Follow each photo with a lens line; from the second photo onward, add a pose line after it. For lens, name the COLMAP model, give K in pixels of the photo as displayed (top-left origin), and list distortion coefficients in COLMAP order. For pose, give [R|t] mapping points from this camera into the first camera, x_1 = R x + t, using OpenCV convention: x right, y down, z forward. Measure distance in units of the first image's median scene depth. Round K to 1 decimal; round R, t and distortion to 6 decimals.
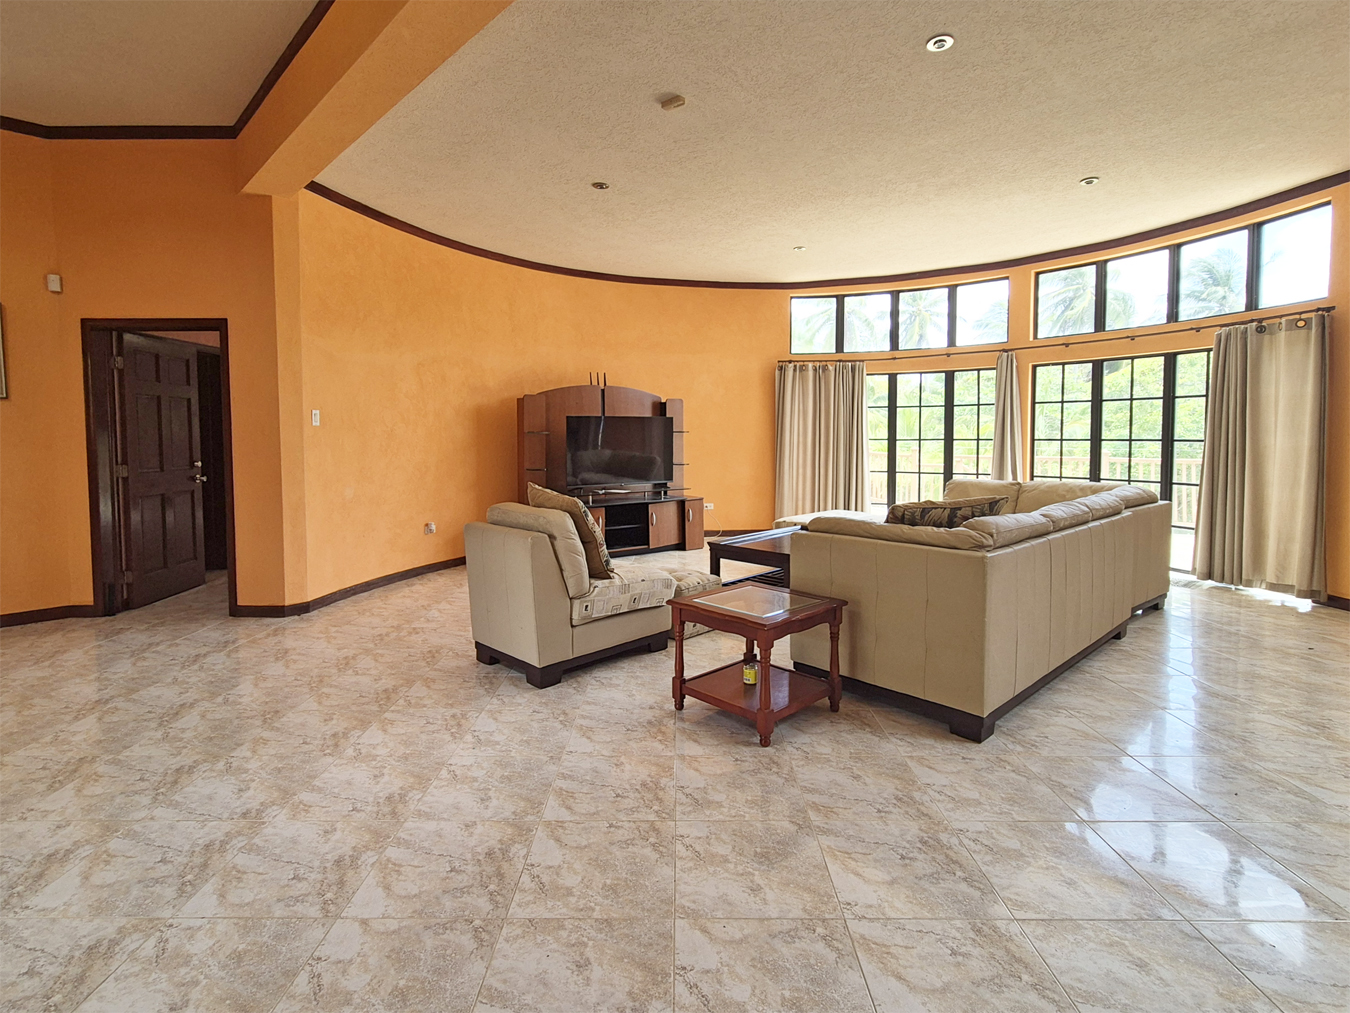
lens RADIAL K [[671.3, 0, 677.0], [0, 671.3, 457.2], [0, 0, 1]] dist [0.024254, 0.000200]
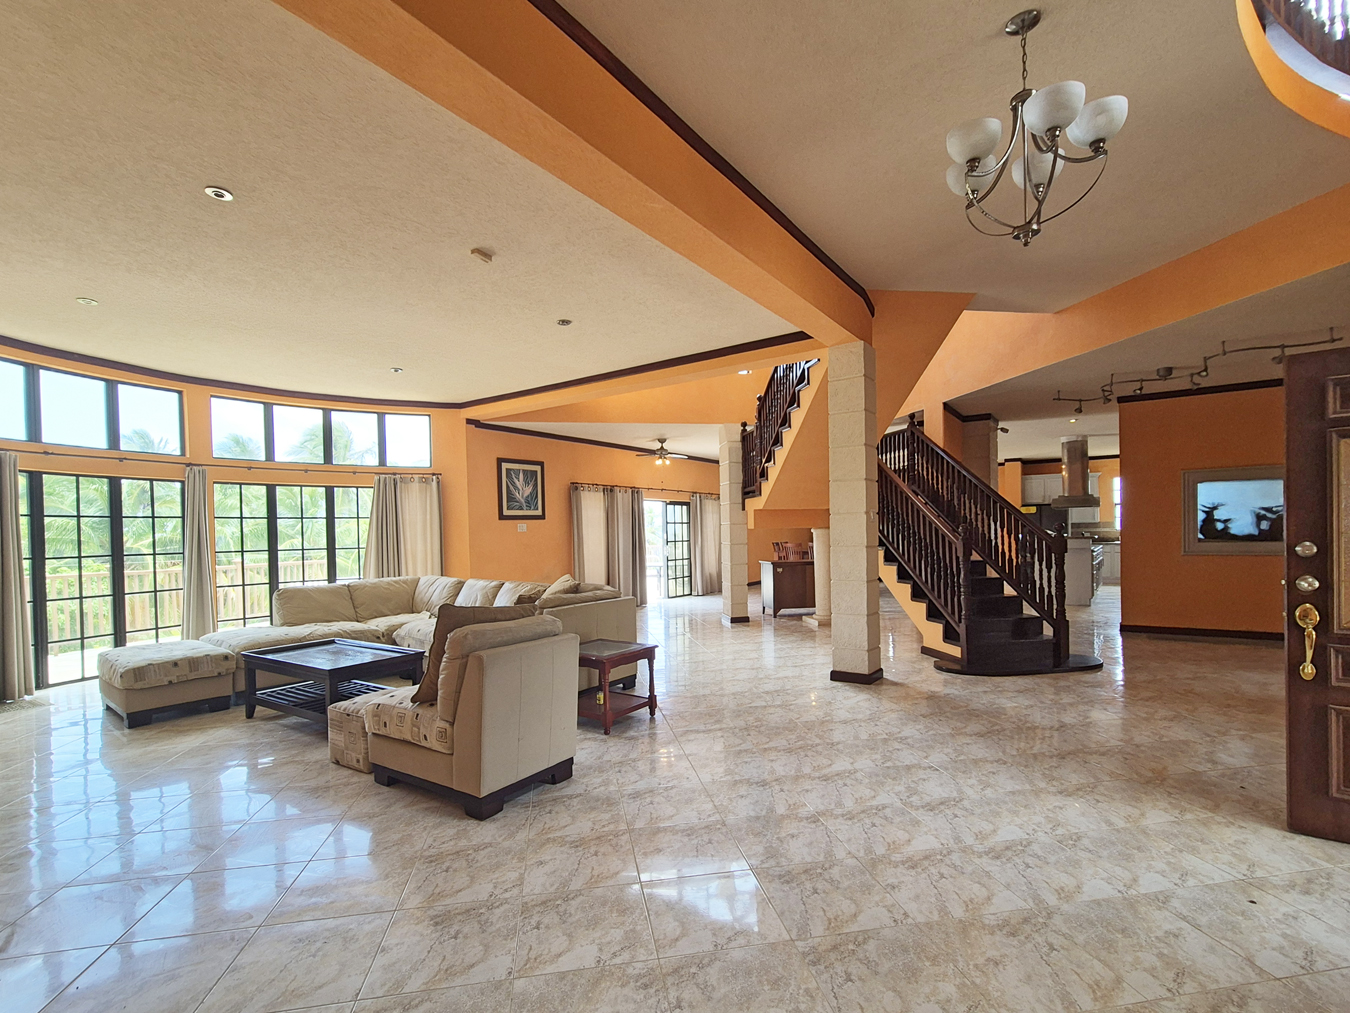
lens RADIAL K [[649.2, 0, 676.3], [0, 649.2, 543.0], [0, 0, 1]] dist [-0.009770, -0.000261]
pose [[-0.210899, -0.007391, 0.977480, -0.659702], [0.060604, 0.997949, 0.020621, -0.018899], [-0.975627, 0.063589, -0.210019, 0.548663]]
